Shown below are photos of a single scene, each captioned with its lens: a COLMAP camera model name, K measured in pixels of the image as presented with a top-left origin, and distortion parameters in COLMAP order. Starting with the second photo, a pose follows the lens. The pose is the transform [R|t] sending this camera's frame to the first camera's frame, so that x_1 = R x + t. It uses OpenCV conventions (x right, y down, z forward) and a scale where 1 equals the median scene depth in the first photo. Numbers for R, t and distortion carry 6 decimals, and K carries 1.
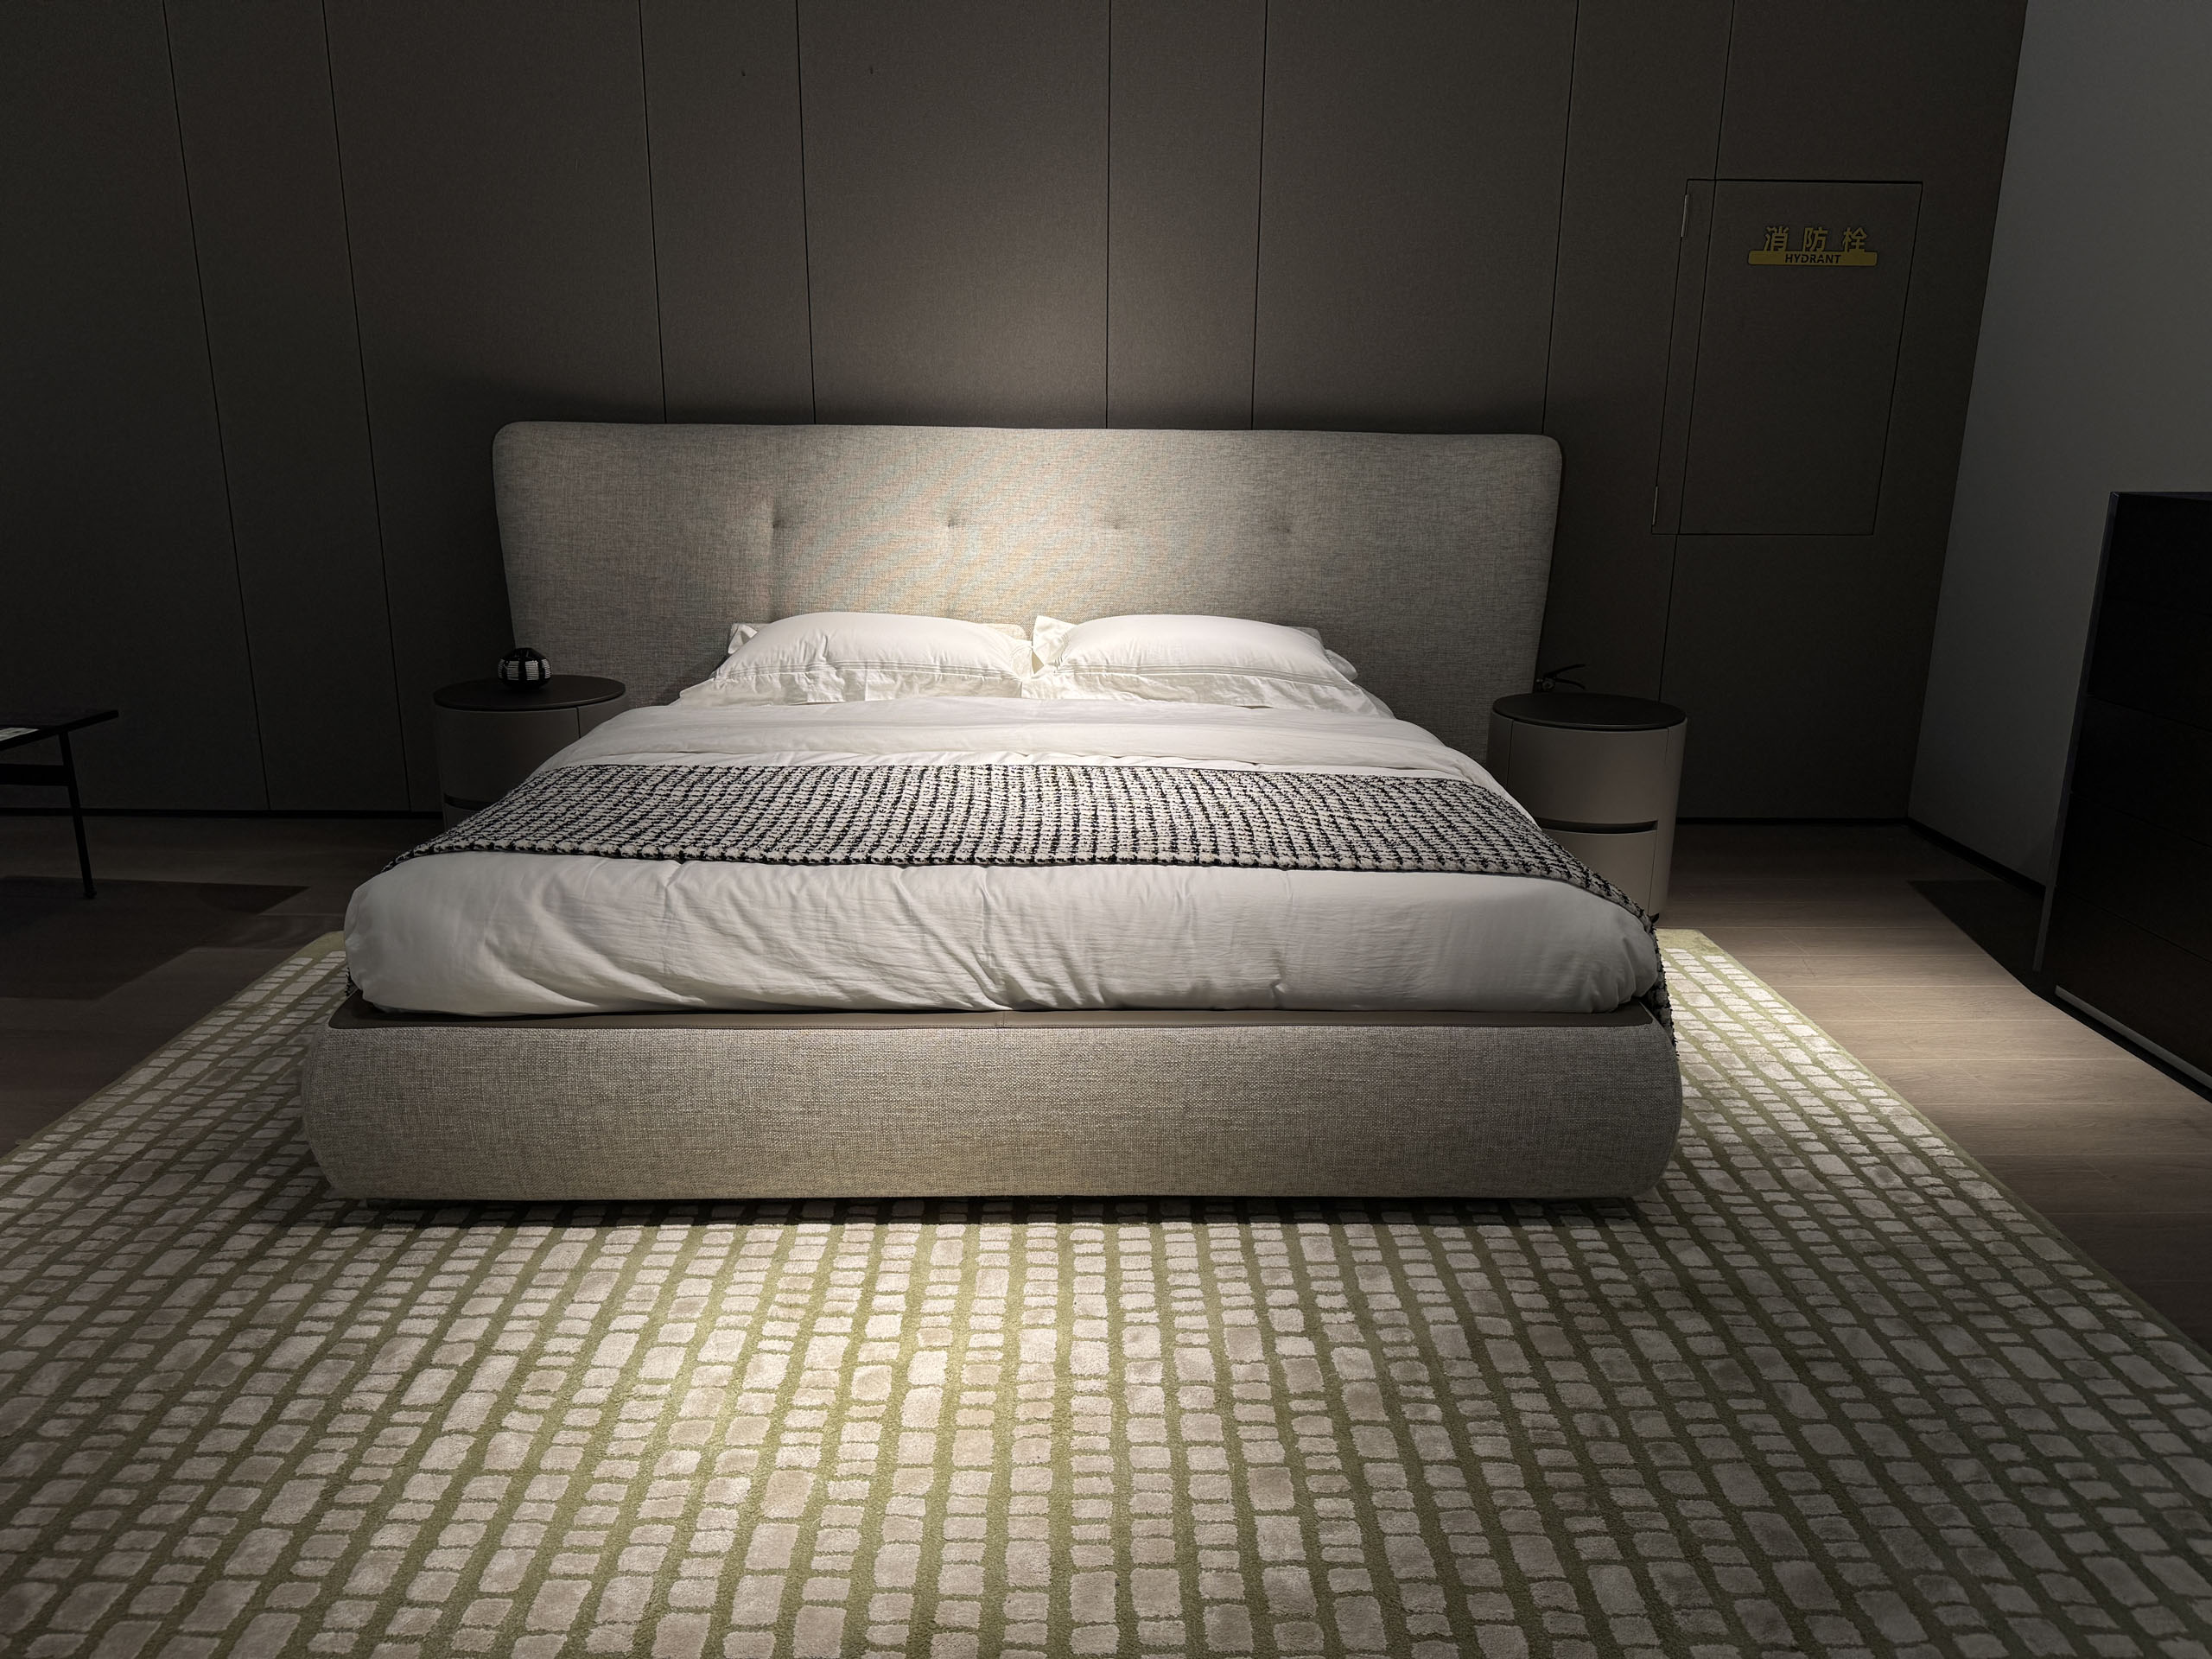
lens RADIAL K [[1555.2, 0, 1106.0], [0, 1555.2, 829.5], [0, 0, 1]] dist [0.194790, -0.441893]
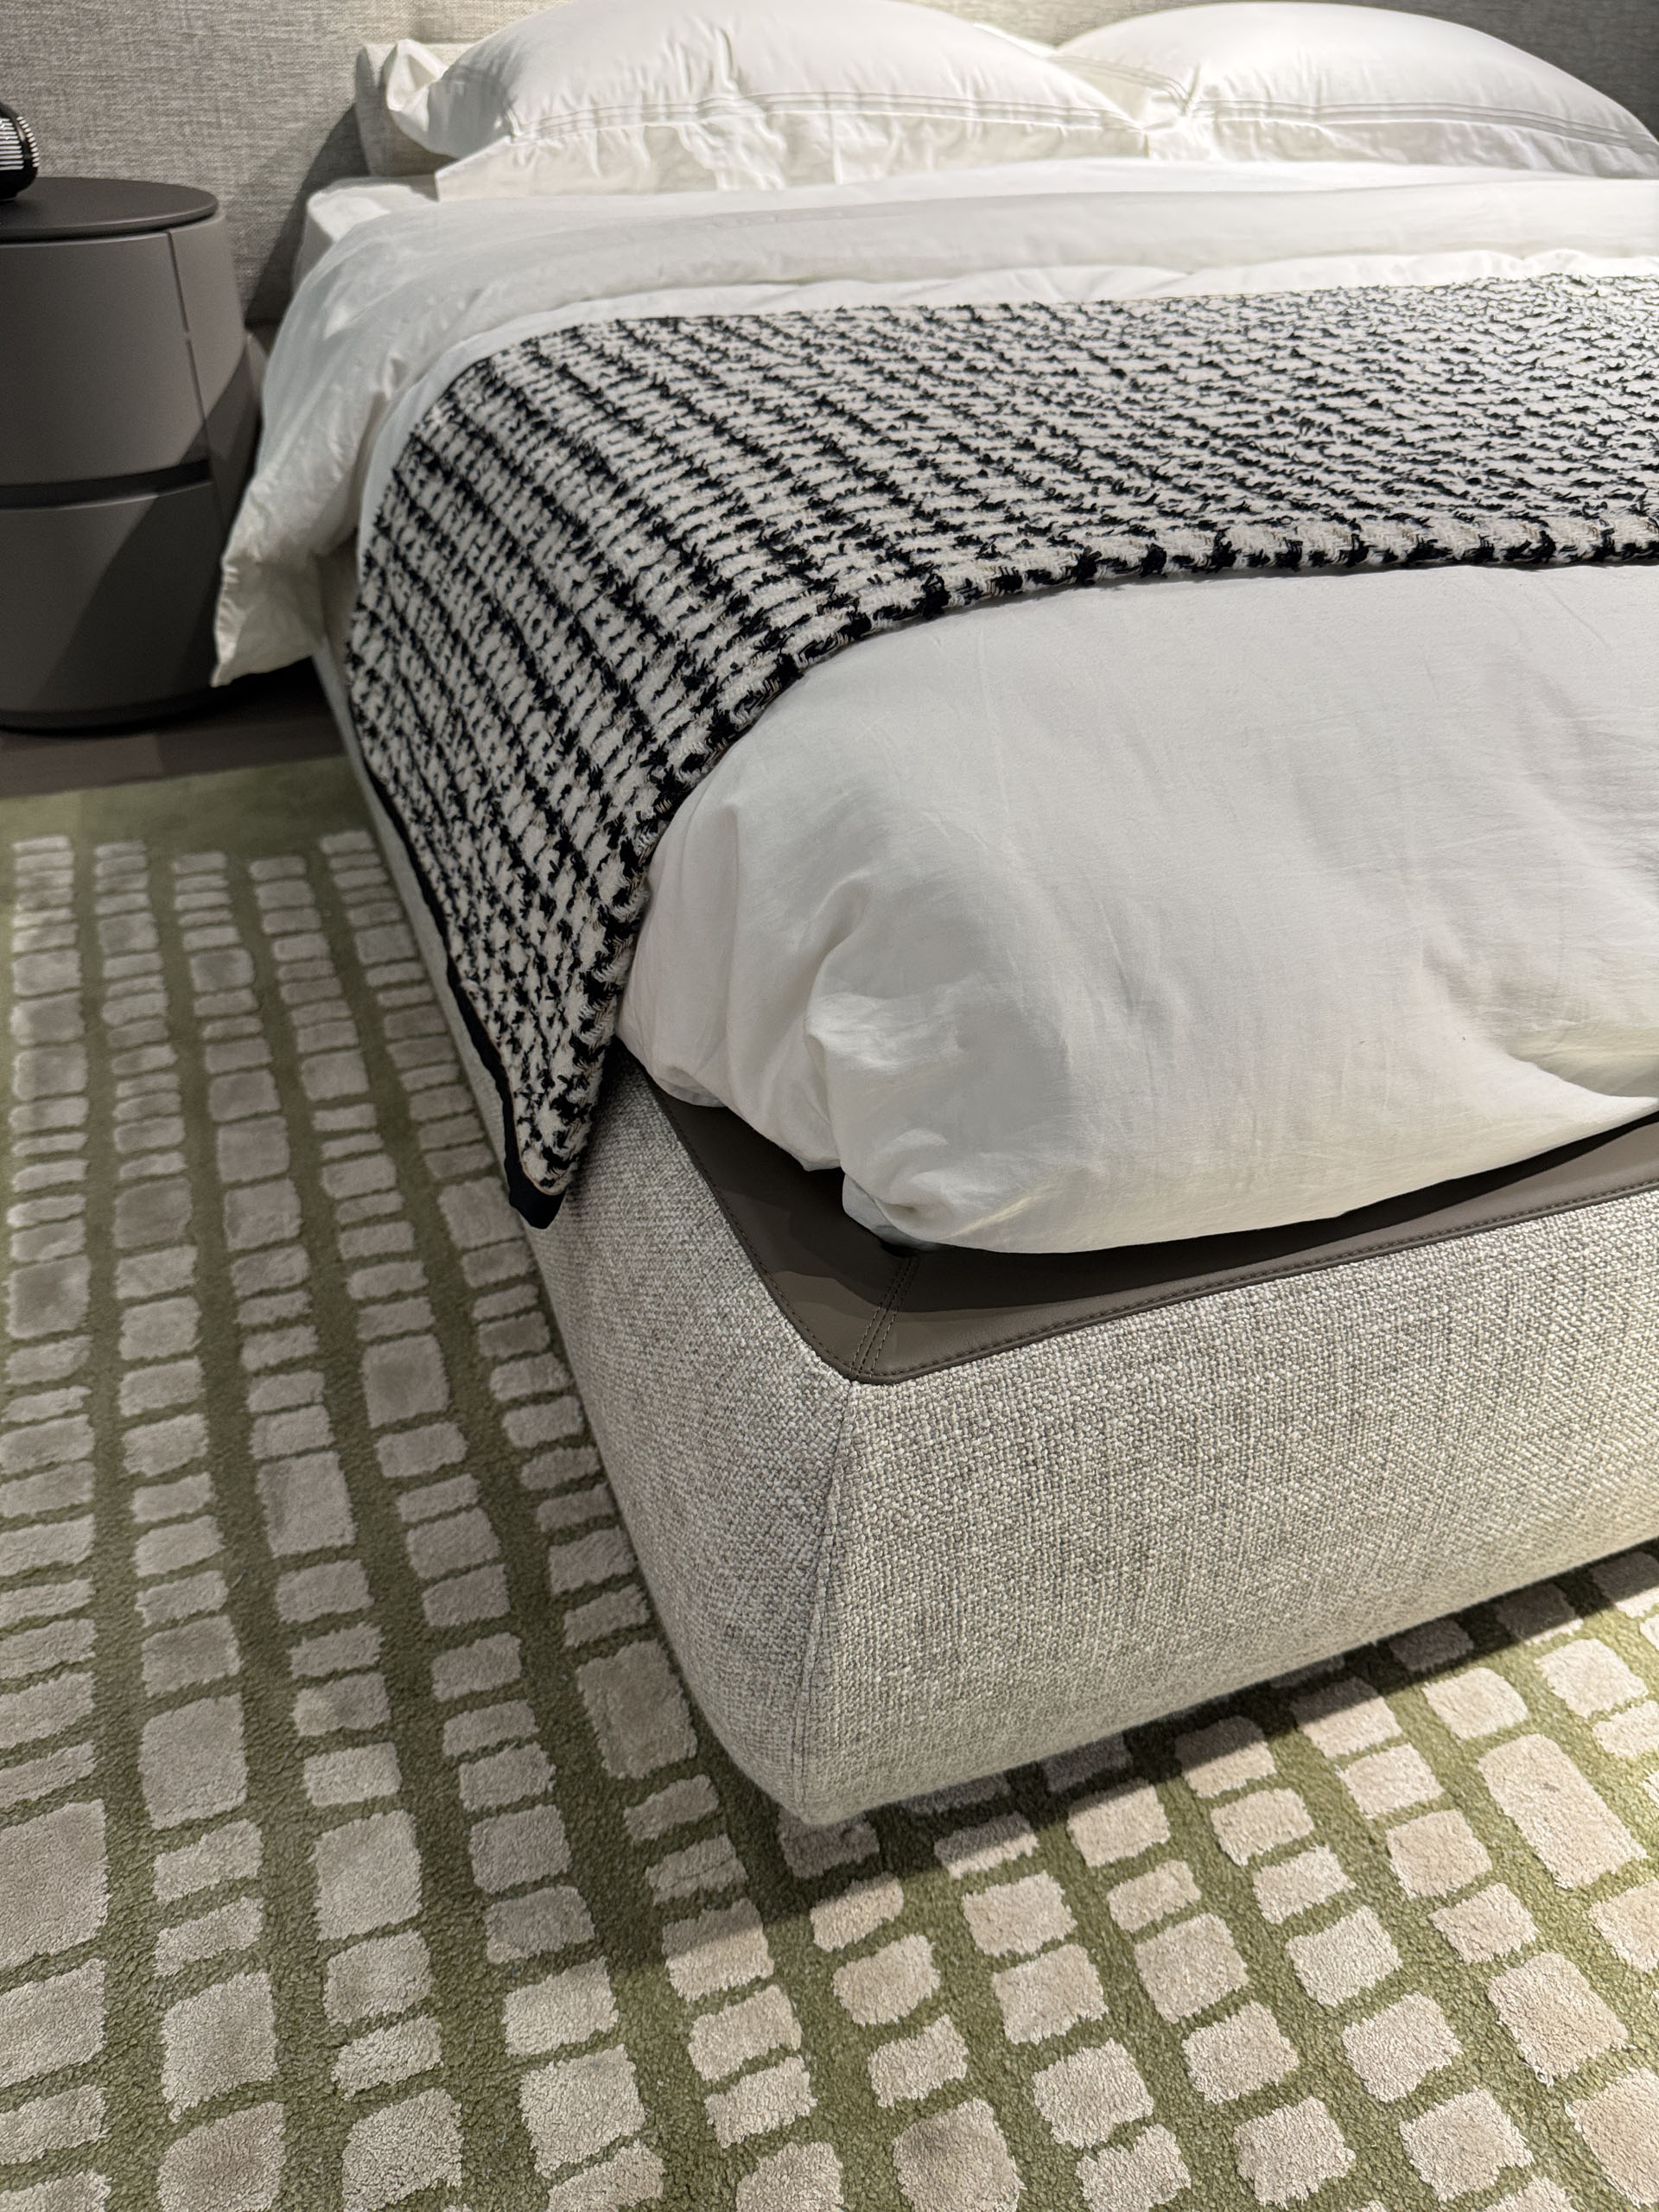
lens RADIAL K [[1591.9, 0, 830.0], [0, 1591.9, 1139.2], [0, 0, 1]] dist [0.007129, -0.025296]
pose [[0.938925, -0.190847, 0.286351, -0.344709], [0.070173, 0.920823, 0.383614, -0.003755], [-0.336890, -0.340091, 0.877977, 0.493023]]
